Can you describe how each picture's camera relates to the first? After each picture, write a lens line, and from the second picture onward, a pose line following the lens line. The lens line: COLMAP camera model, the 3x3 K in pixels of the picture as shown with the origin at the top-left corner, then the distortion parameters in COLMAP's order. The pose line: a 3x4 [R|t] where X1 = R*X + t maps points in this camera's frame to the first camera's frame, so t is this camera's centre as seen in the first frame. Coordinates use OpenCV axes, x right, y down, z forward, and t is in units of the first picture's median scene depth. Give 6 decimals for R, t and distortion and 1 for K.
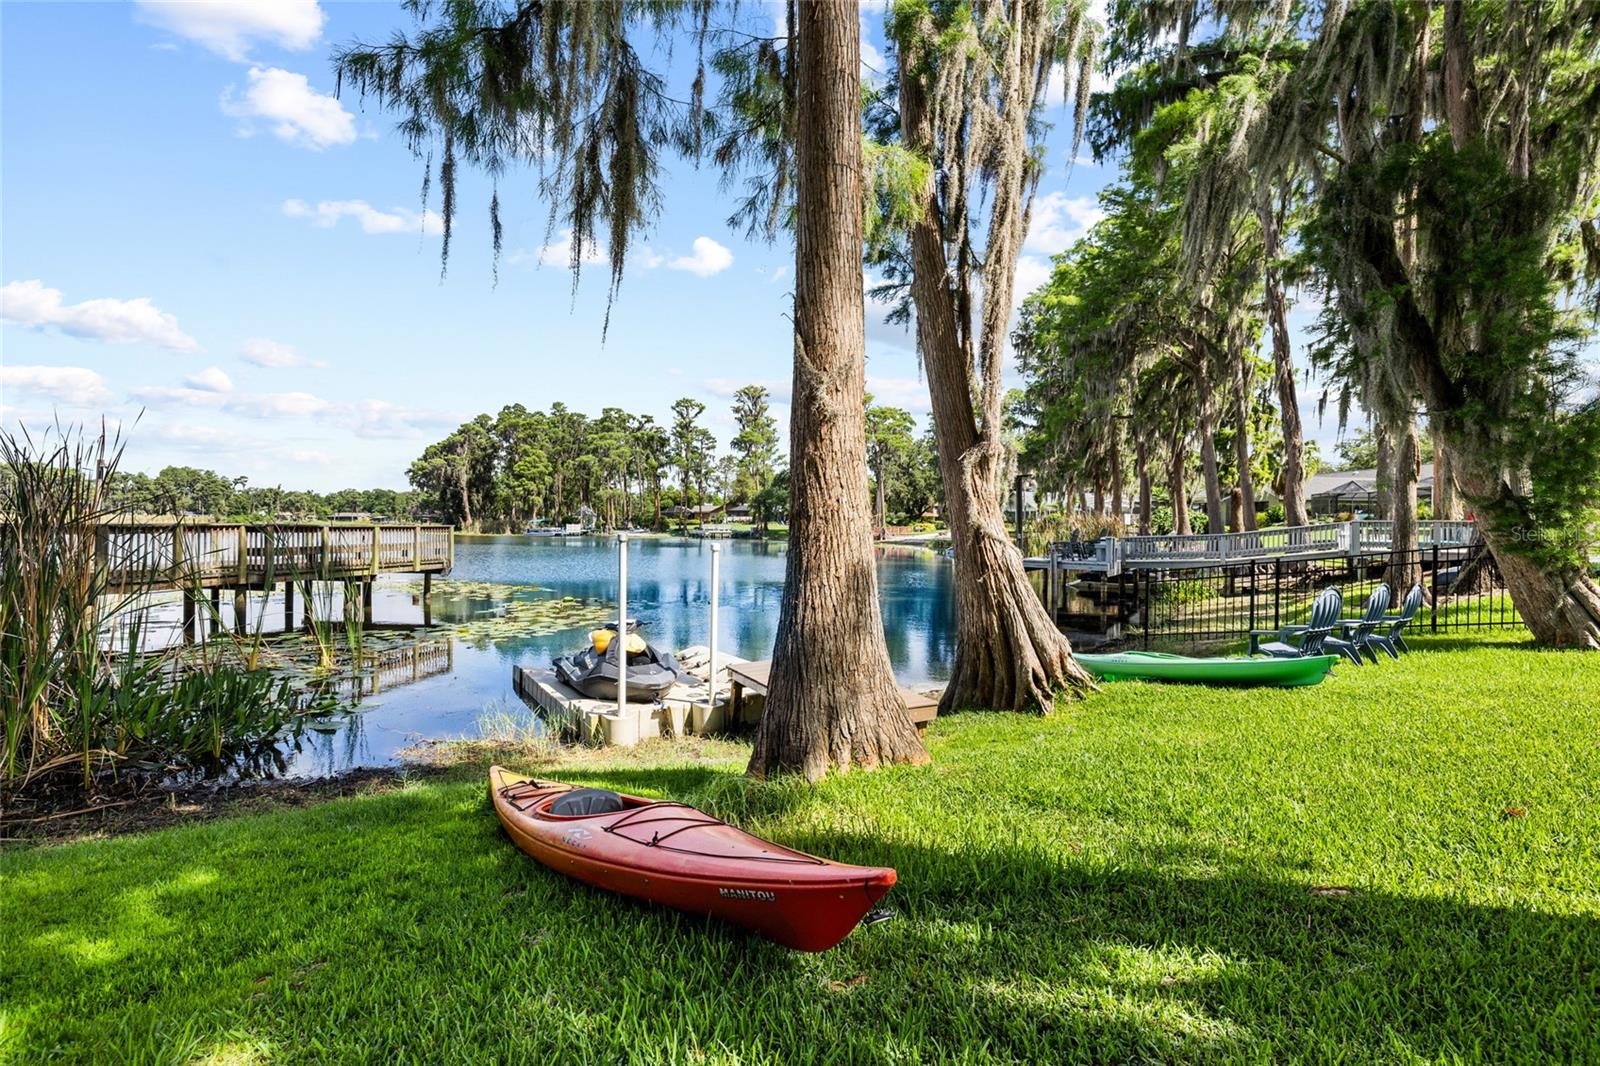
lens RADIAL K [[713.2, 0, 803.0], [0, 713.2, 522.4], [0, 0, 1]] dist [-0.003458, 0.000252]
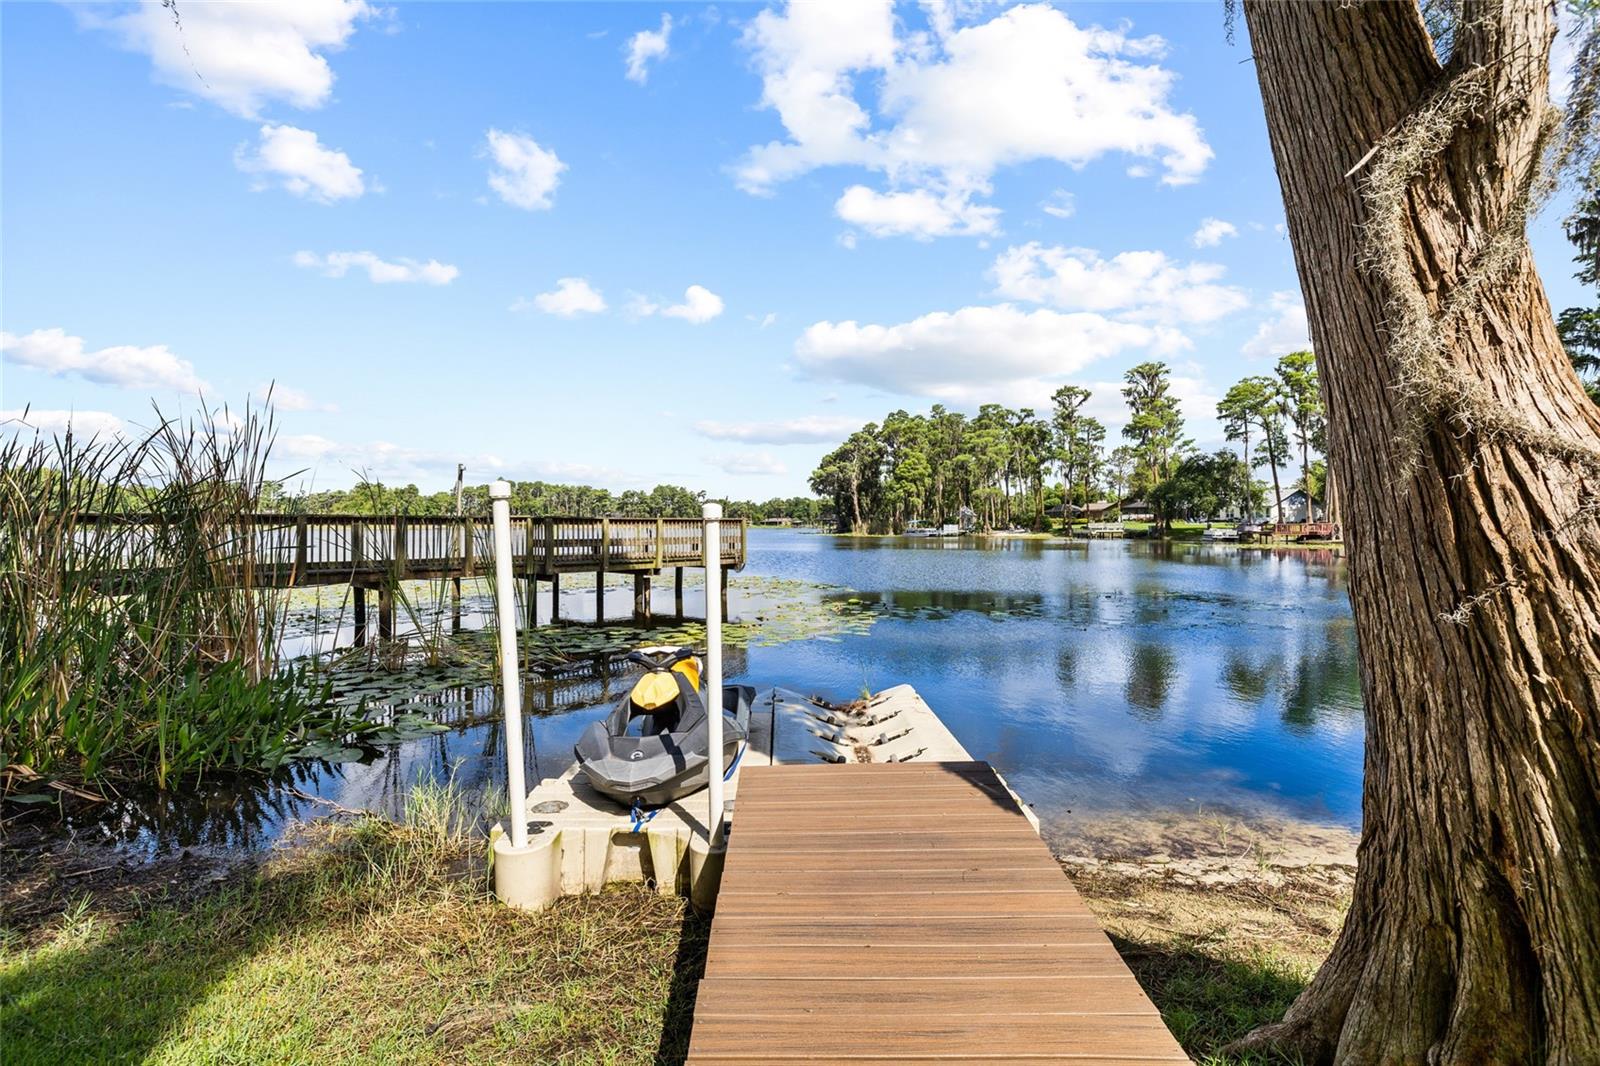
lens RADIAL K [[713.2, 0, 803.0], [0, 713.2, 522.4], [0, 0, 1]] dist [-0.003458, 0.000252]
pose [[0.858303, -0.013632, -0.512963, 0.010025], [0.012198, 0.999907, -0.006161, 0.002629], [0.512999, -0.000969, 0.858389, 0.037219]]
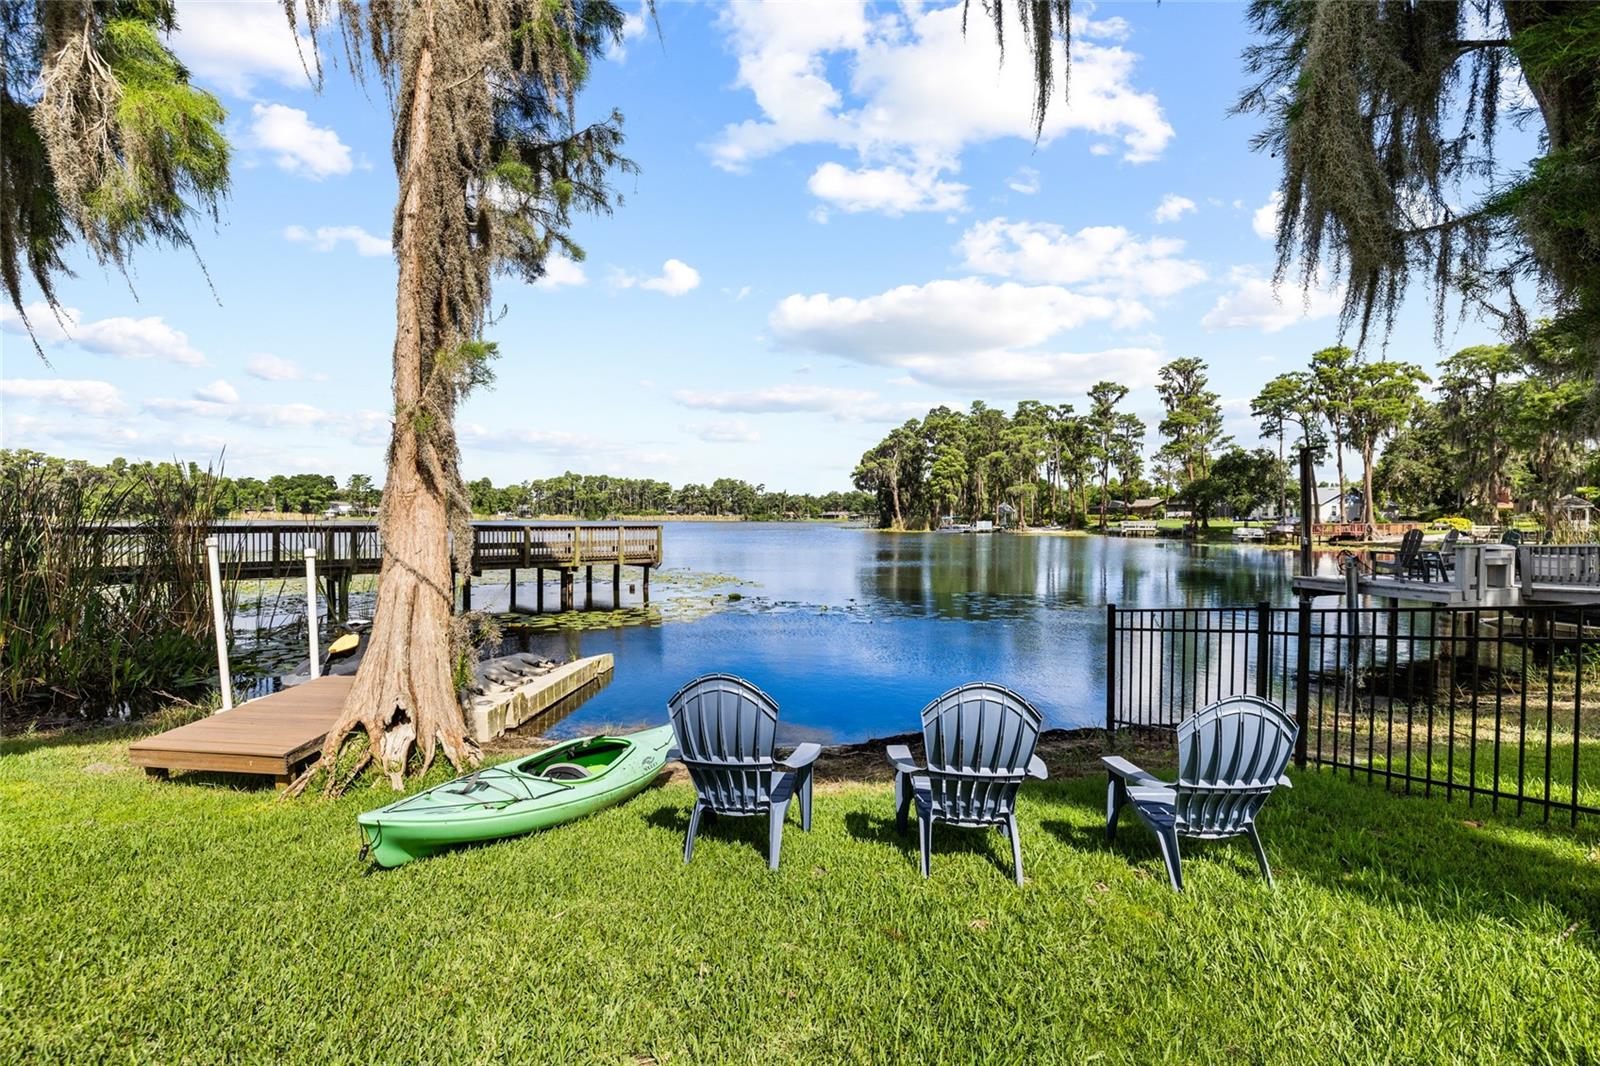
lens RADIAL K [[713.2, 0, 803.0], [0, 713.2, 522.4], [0, 0, 1]] dist [-0.003458, 0.000252]
pose [[0.807020, -0.002028, -0.590521, 0.058715], [0.005144, 0.999980, 0.003597, -0.000456], [0.590502, -0.005940, 0.807014, 0.036420]]
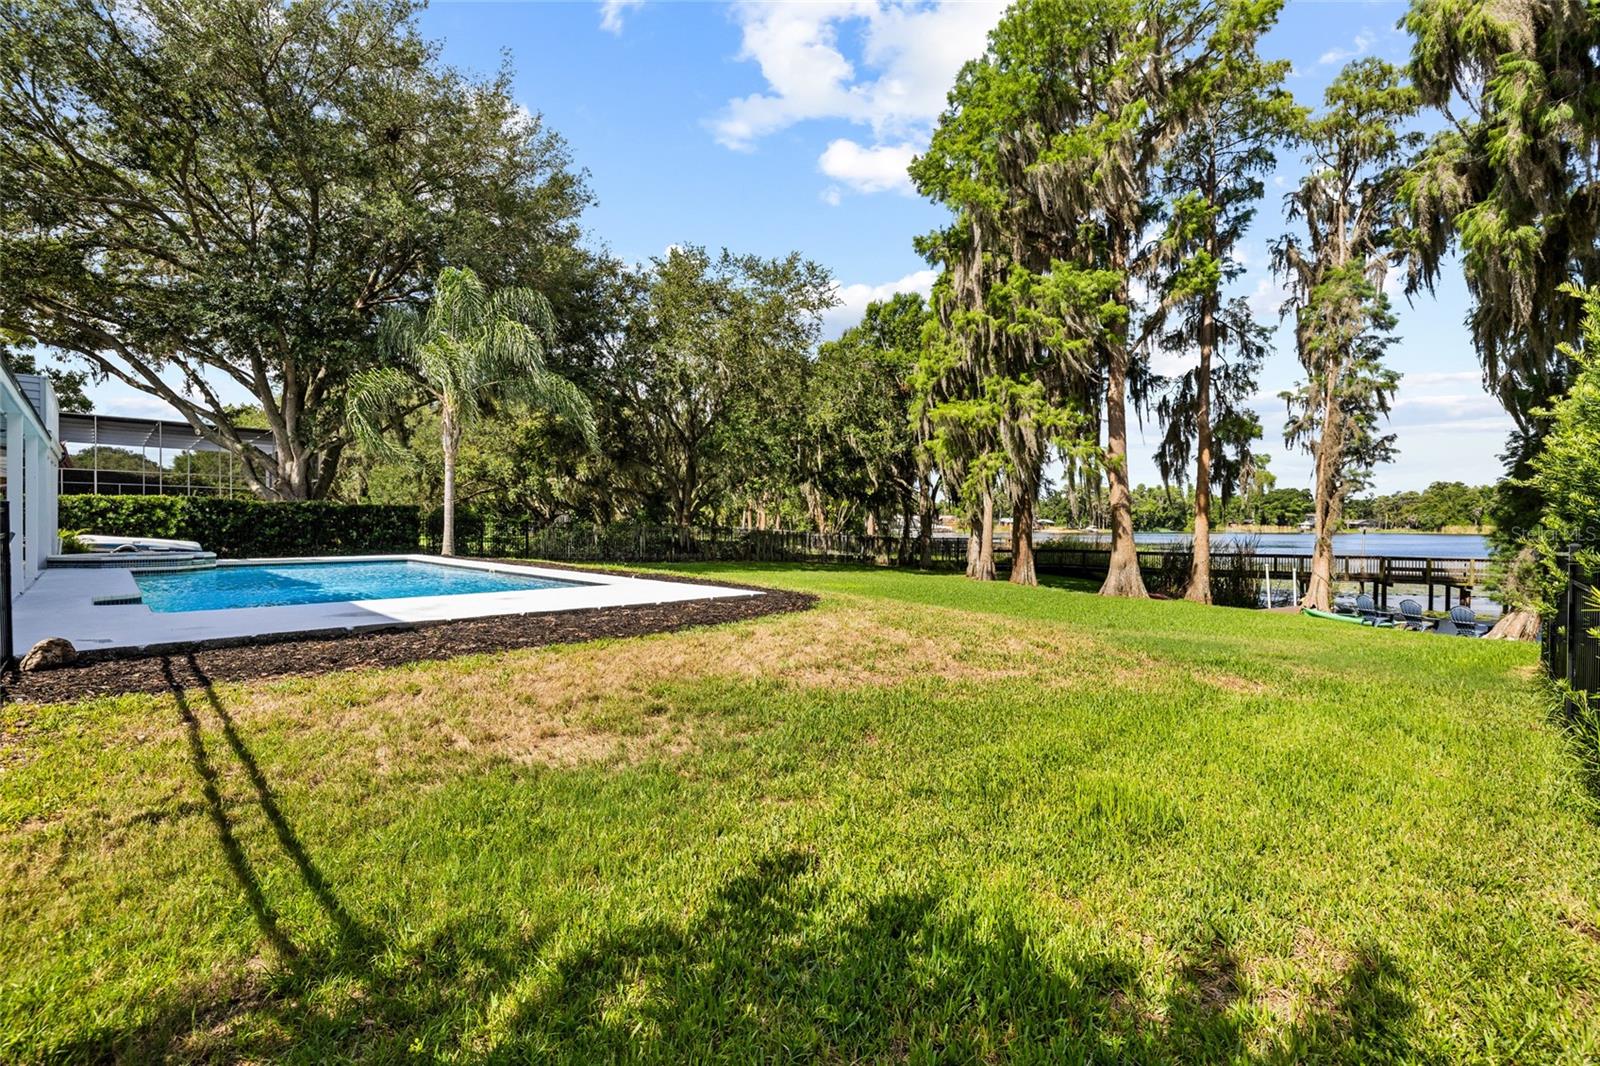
lens RADIAL K [[713.2, 0, 803.0], [0, 713.2, 522.4], [0, 0, 1]] dist [-0.003458, 0.000252]
pose [[-0.258866, -0.013605, -0.965817, 0.218491], [-0.001328, 0.999905, -0.013729, -0.008339], [0.965912, -0.002272, -0.258859, -0.021175]]
